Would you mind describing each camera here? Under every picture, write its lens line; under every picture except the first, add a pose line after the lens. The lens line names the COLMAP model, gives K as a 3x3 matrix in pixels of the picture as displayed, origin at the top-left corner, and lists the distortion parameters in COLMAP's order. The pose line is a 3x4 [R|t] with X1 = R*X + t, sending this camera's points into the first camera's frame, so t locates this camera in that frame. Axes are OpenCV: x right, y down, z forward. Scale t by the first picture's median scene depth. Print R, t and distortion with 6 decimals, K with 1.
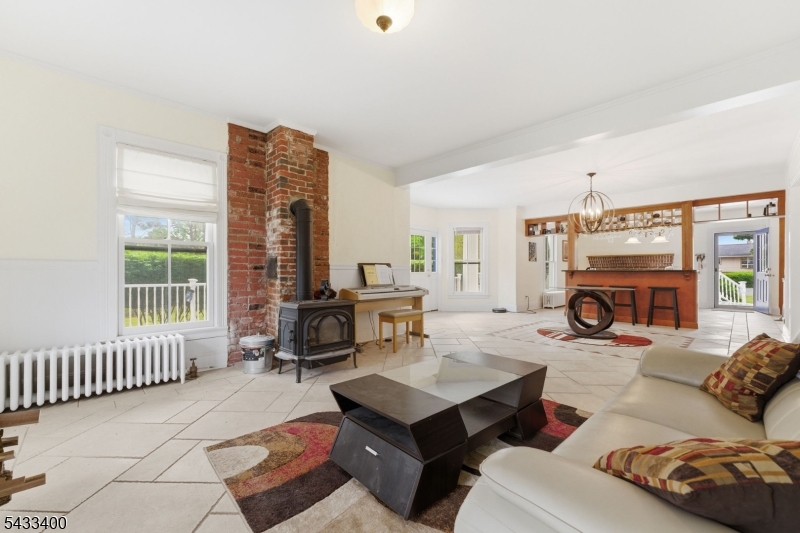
lens RADIAL K [[332.8, 0, 400.7], [0, 332.8, 267.4], [0, 0, 1]] dist [-0.002050, 0.000434]
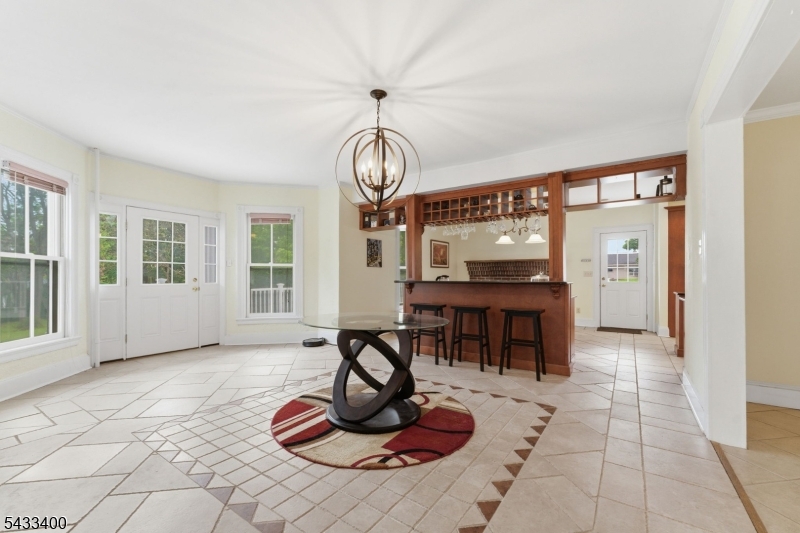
lens RADIAL K [[332.8, 0, 413.6], [0, 332.8, 272.5], [0, 0, 1]] dist [-0.002050, 0.000434]
pose [[0.977504, 0.005737, 0.210839, 0.447552], [-0.005191, 0.999982, -0.003141, -0.006968], [-0.210853, 0.001976, 0.977516, 0.422208]]
